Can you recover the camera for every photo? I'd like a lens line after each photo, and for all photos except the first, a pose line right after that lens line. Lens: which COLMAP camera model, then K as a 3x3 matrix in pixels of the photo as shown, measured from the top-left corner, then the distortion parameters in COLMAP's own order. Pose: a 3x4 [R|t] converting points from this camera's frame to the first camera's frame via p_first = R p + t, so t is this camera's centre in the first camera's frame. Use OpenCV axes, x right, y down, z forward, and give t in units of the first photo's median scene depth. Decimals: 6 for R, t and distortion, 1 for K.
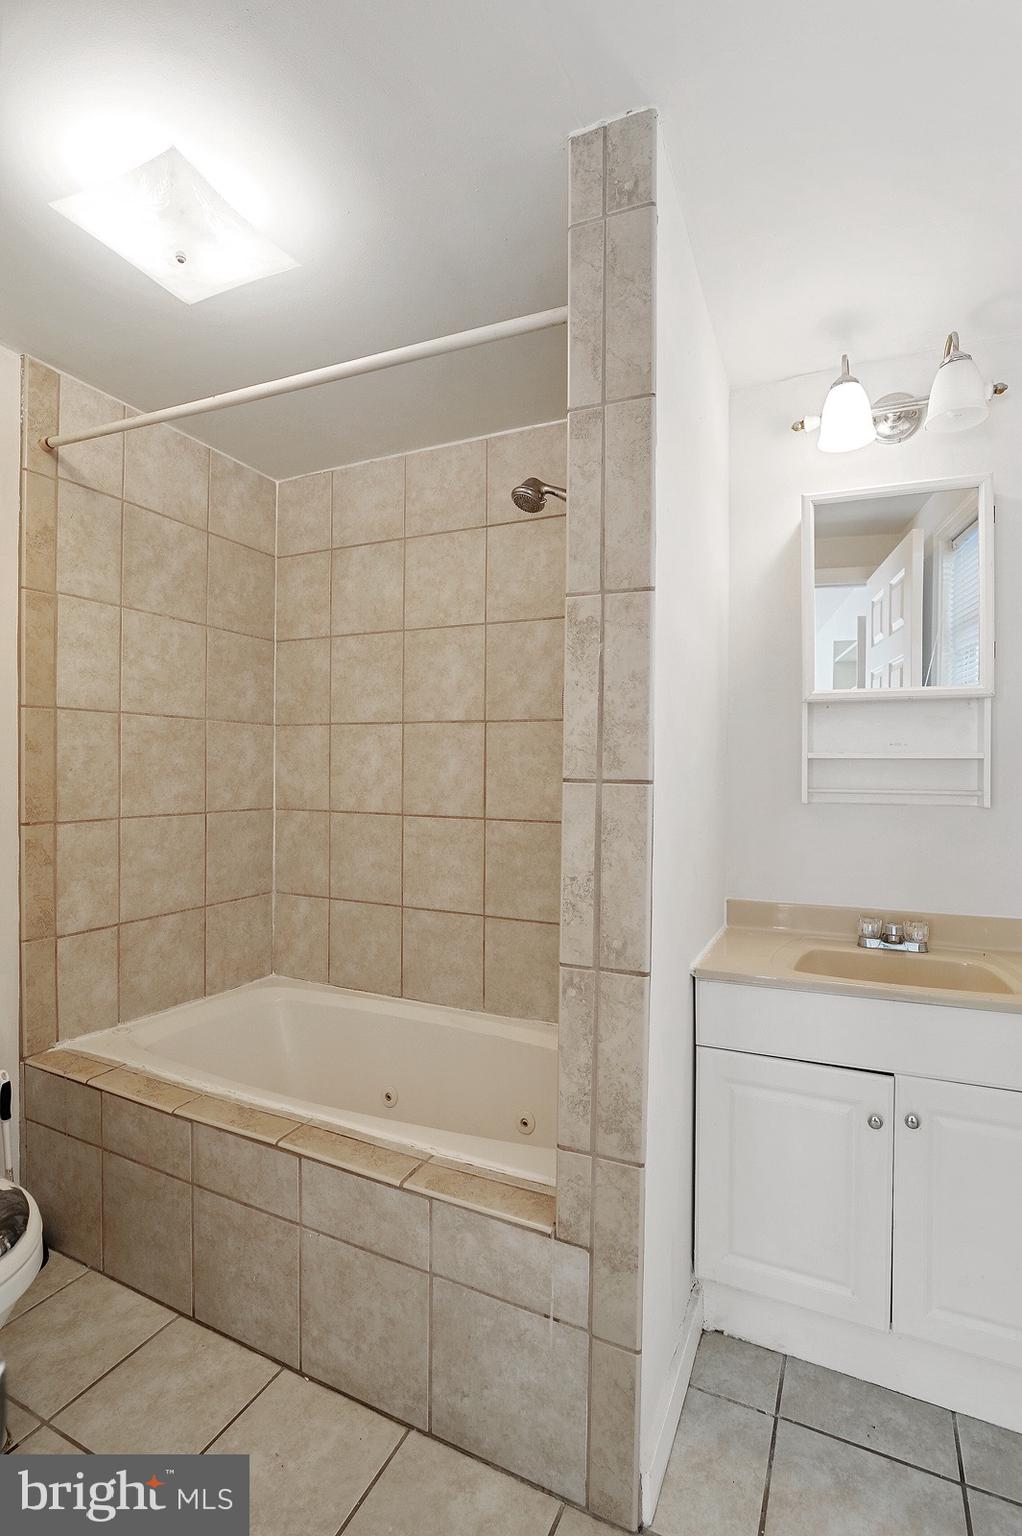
lens RADIAL K [[716.2, 0, 511.0], [0, 716.2, 768.0], [0, 0, 1]] dist [-0.019068, 0.001743]
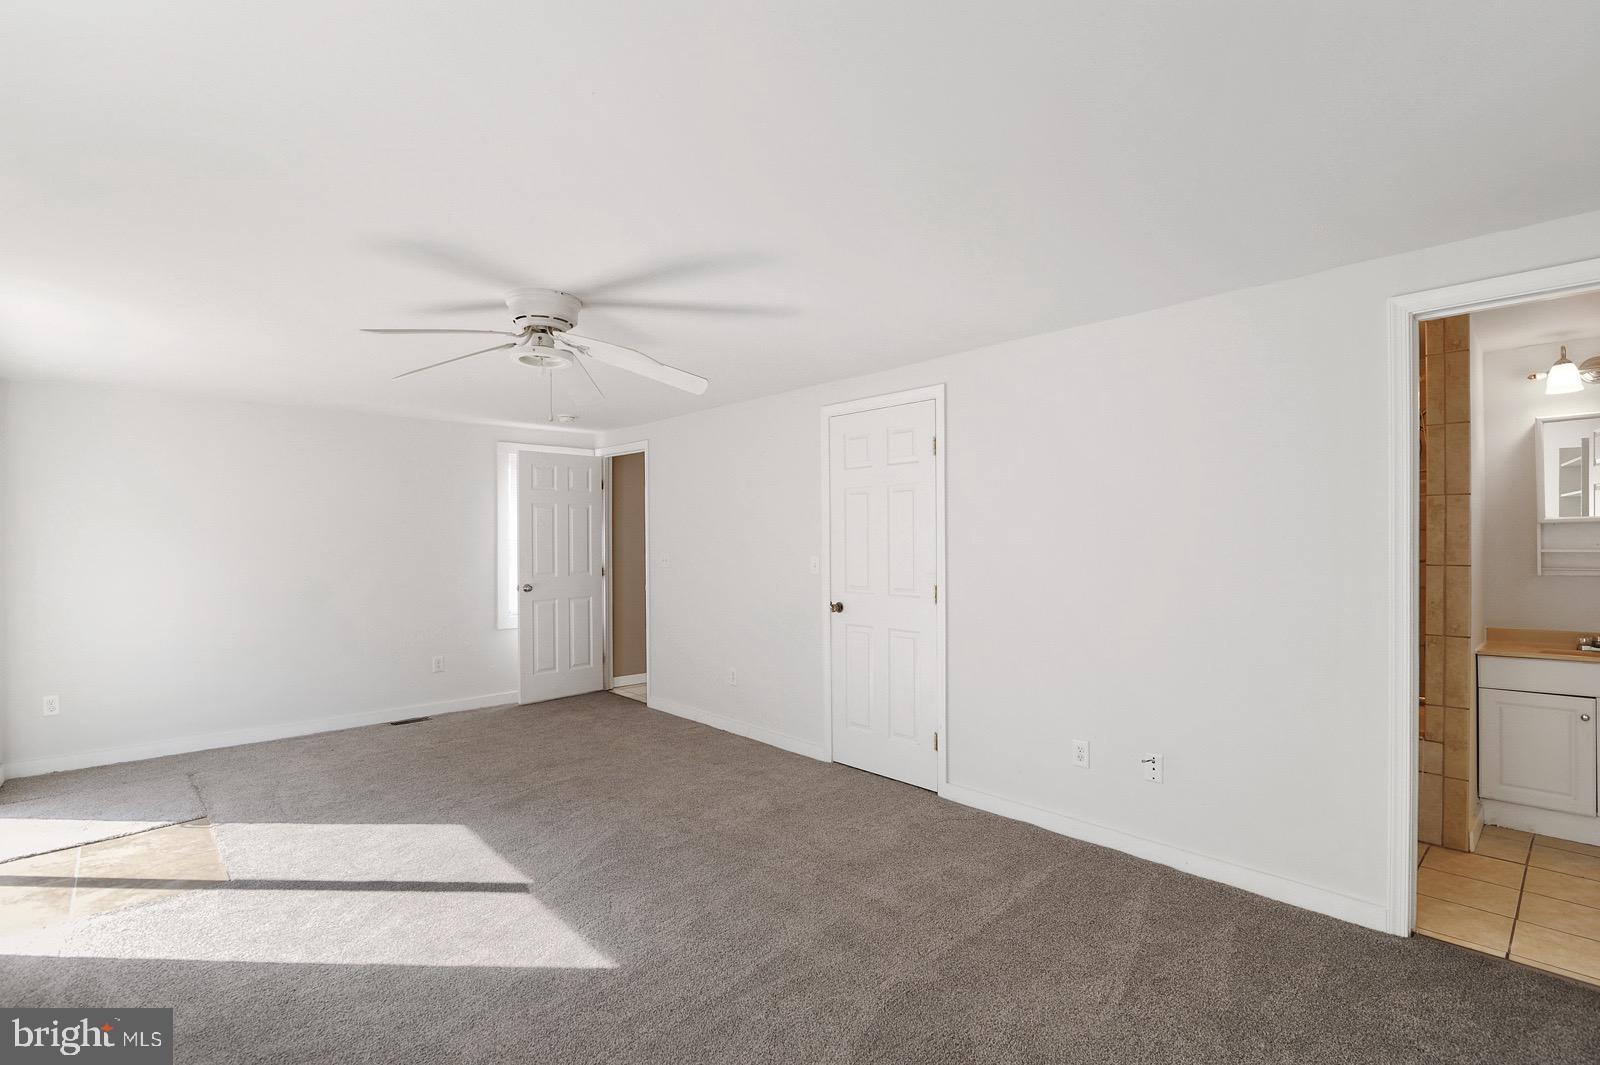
lens RADIAL K [[746.0, 0, 798.4], [0, 746.0, 541.1], [0, 0, 1]] dist [-0.019068, 0.001743]
pose [[0.926849, -0.012953, -0.375211, -1.077883], [0.010921, 0.999912, -0.007543, -0.077432], [0.375275, 0.002894, 0.926909, -2.440229]]
